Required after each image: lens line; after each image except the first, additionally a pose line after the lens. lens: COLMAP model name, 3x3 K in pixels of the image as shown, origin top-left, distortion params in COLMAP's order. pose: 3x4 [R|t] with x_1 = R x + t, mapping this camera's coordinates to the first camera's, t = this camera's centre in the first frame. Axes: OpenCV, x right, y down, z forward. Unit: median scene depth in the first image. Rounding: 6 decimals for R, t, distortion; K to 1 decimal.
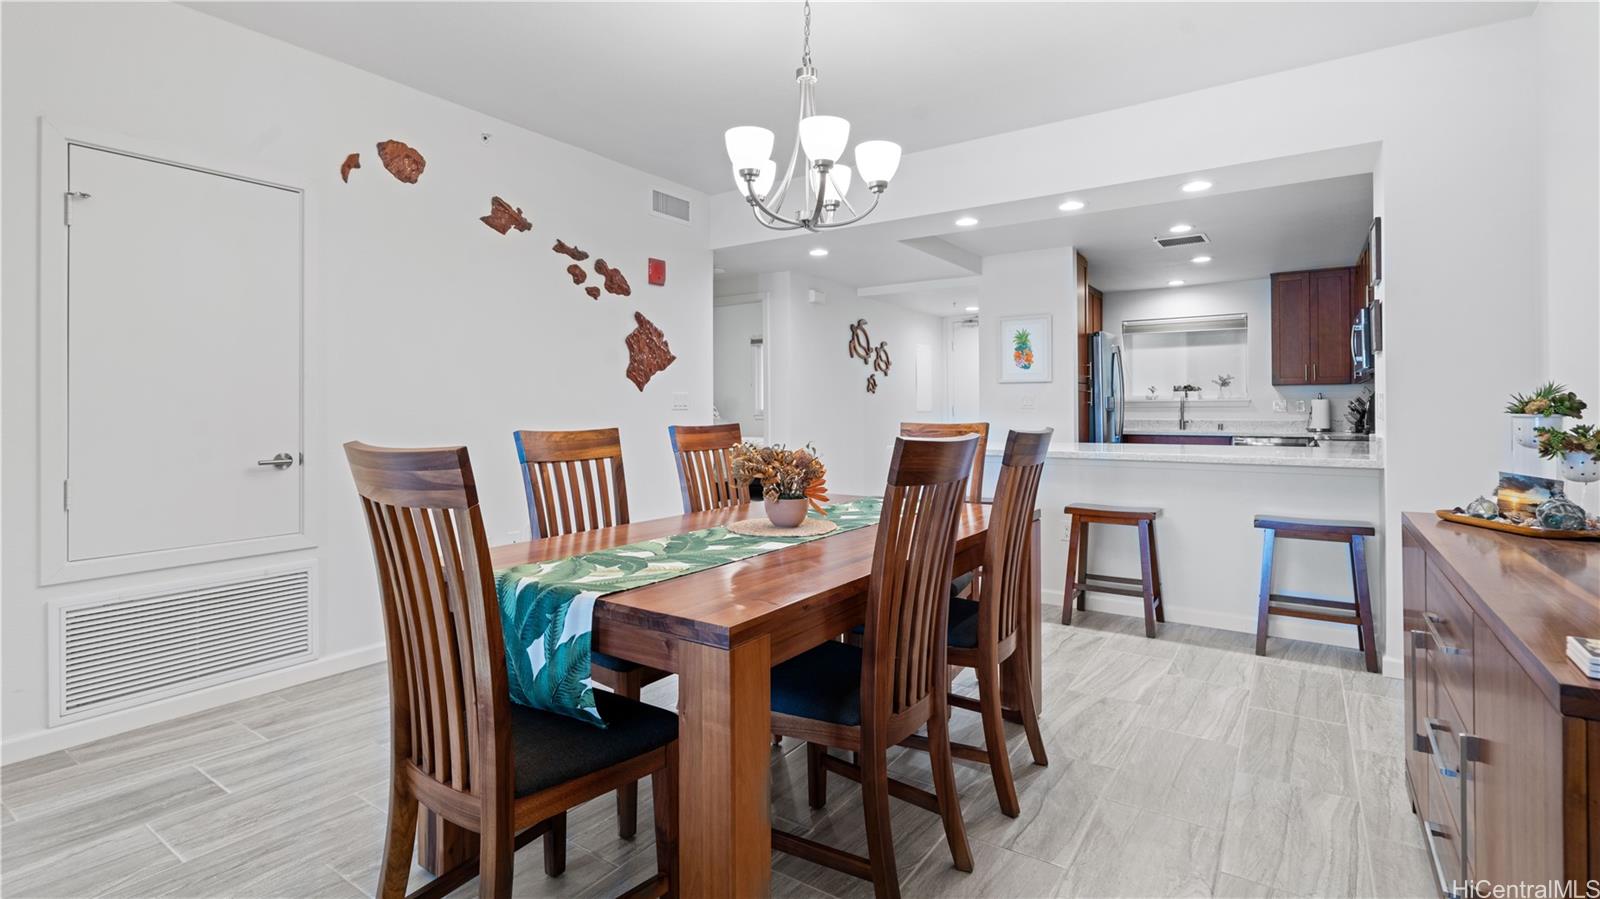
lens RADIAL K [[735.4, 0, 790.1], [0, 735.4, 399.3], [0, 0, 1]] dist [-0.005285, 0.002156]
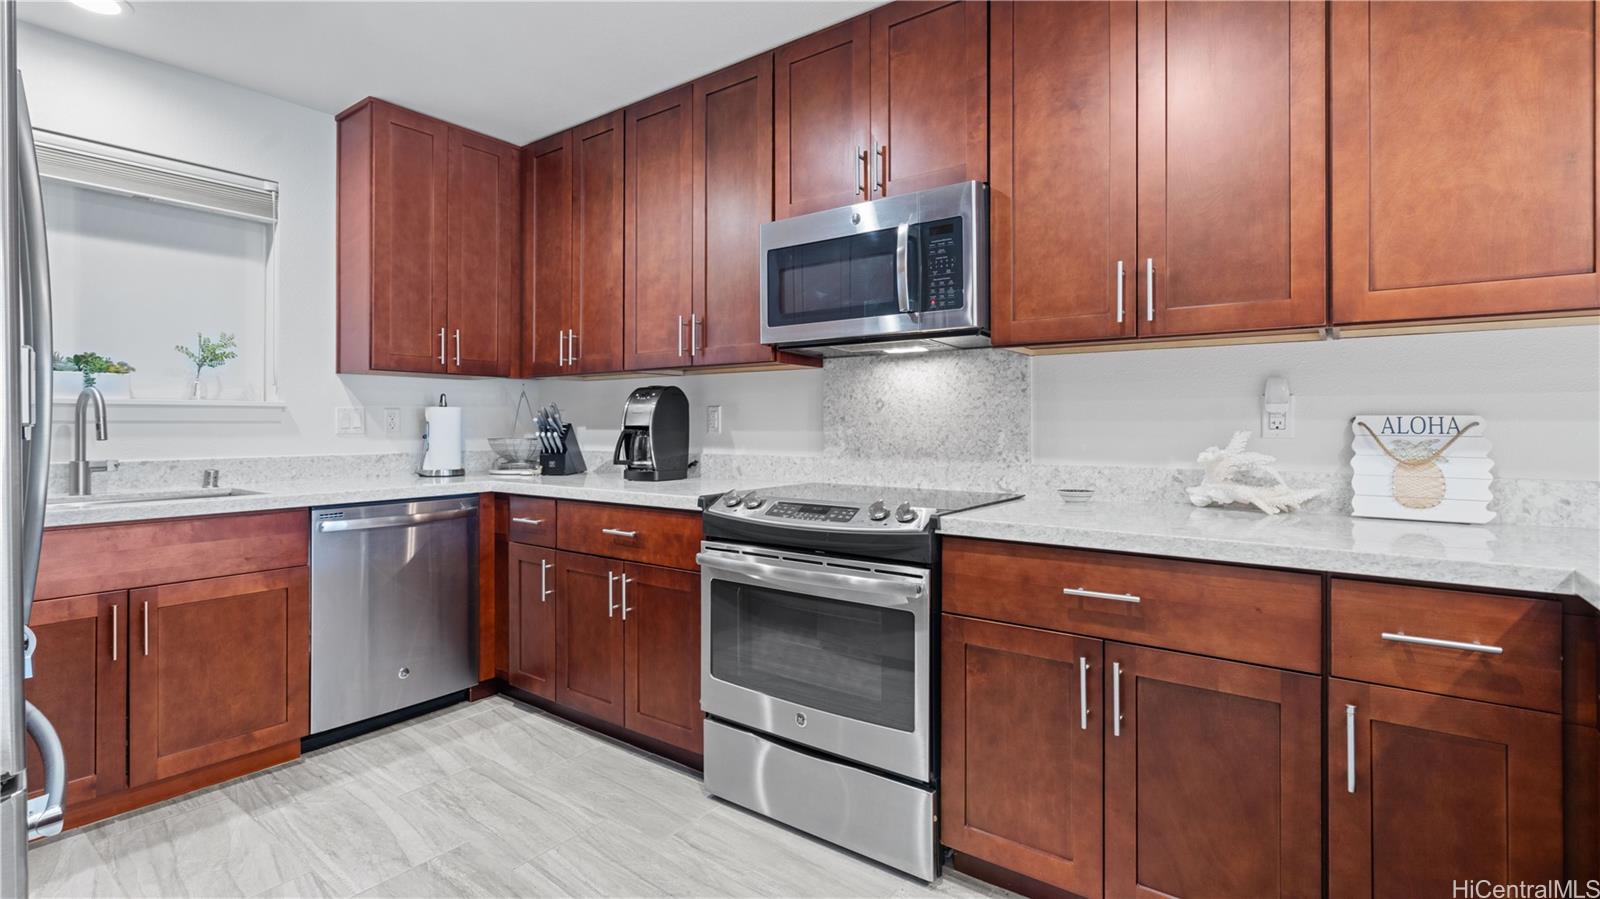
lens RADIAL K [[735.4, 0, 790.8], [0, 735.4, 417.6], [0, 0, 1]] dist [-0.005285, 0.002156]
pose [[0.038625, 0.010938, 0.999194, 0.256920], [-0.013426, 0.999856, -0.010426, 0.008705], [-0.999164, -0.013012, 0.038766, 0.748212]]
